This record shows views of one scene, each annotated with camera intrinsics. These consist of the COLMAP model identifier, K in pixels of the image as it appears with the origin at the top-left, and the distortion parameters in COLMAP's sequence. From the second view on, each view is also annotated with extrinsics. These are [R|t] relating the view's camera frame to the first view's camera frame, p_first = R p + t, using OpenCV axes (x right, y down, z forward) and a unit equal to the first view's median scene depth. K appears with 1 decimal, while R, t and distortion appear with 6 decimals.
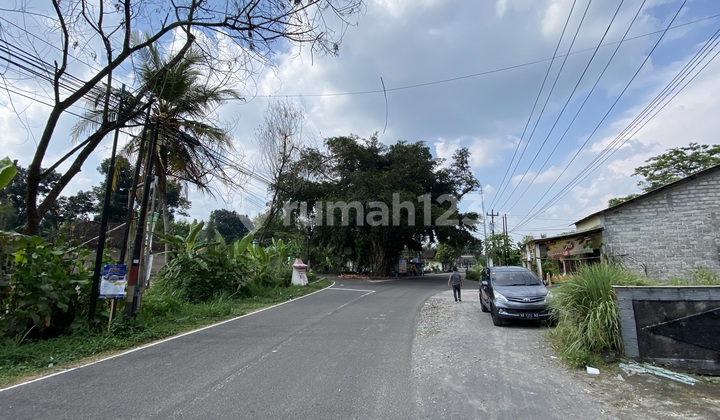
lens RADIAL K [[301.0, 0, 358.6], [0, 301.0, 206.8], [0, 0, 1]] dist [0.038094, -0.032692]
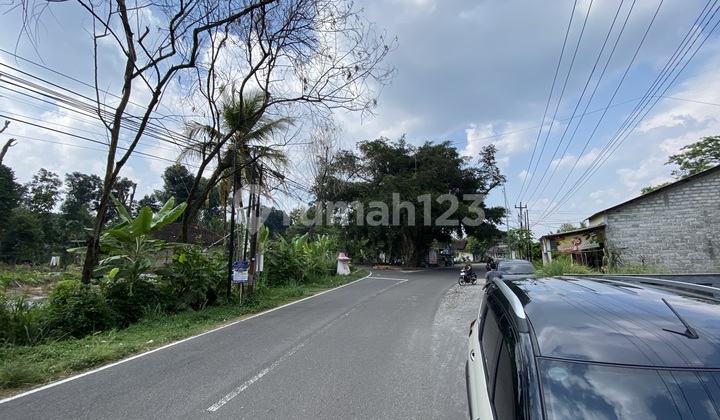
lens RADIAL K [[301.0, 0, 358.6], [0, 301.0, 206.8], [0, 0, 1]] dist [0.038094, -0.032692]
pose [[0.994857, -0.025220, -0.098097, -0.008191], [0.028138, 0.999198, 0.028480, -0.025516], [0.097300, -0.031094, 0.994769, -0.104910]]
